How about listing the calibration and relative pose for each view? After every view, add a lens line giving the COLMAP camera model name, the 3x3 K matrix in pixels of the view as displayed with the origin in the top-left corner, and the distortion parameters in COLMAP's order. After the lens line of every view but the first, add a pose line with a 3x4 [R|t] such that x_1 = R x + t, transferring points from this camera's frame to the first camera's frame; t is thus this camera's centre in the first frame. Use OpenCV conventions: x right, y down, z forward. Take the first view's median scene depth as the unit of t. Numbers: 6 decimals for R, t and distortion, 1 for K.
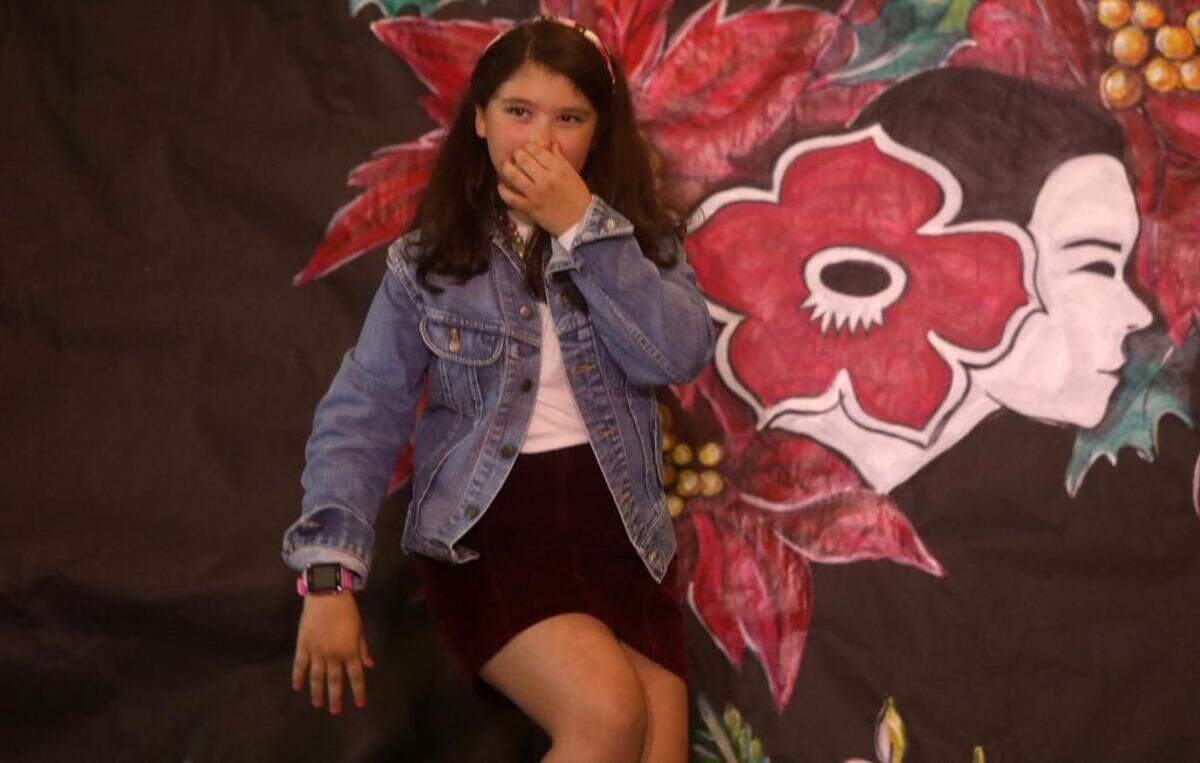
lens RADIAL K [[6175.7, 0, 599.1], [0, 6175.7, 380.9], [0, 0, 1]] dist [0.922446, 0.000000]
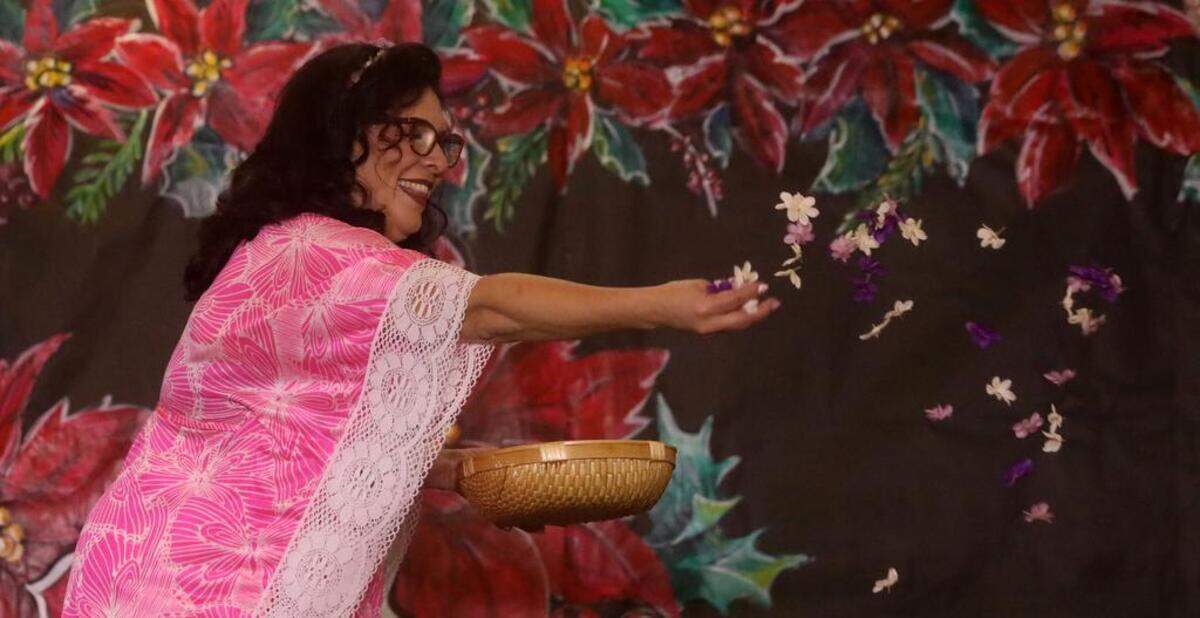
lens RADIAL K [[6354.9, 0, 609.4], [0, 6354.9, 311.7], [0, 0, 1]] dist [-0.446388, 0.000000]
pose [[0.993386, -0.050841, 0.102955, -0.001912], [0.057146, 0.996606, -0.059246, 0.003457], [-0.099593, 0.064737, 0.992920, -0.308896]]
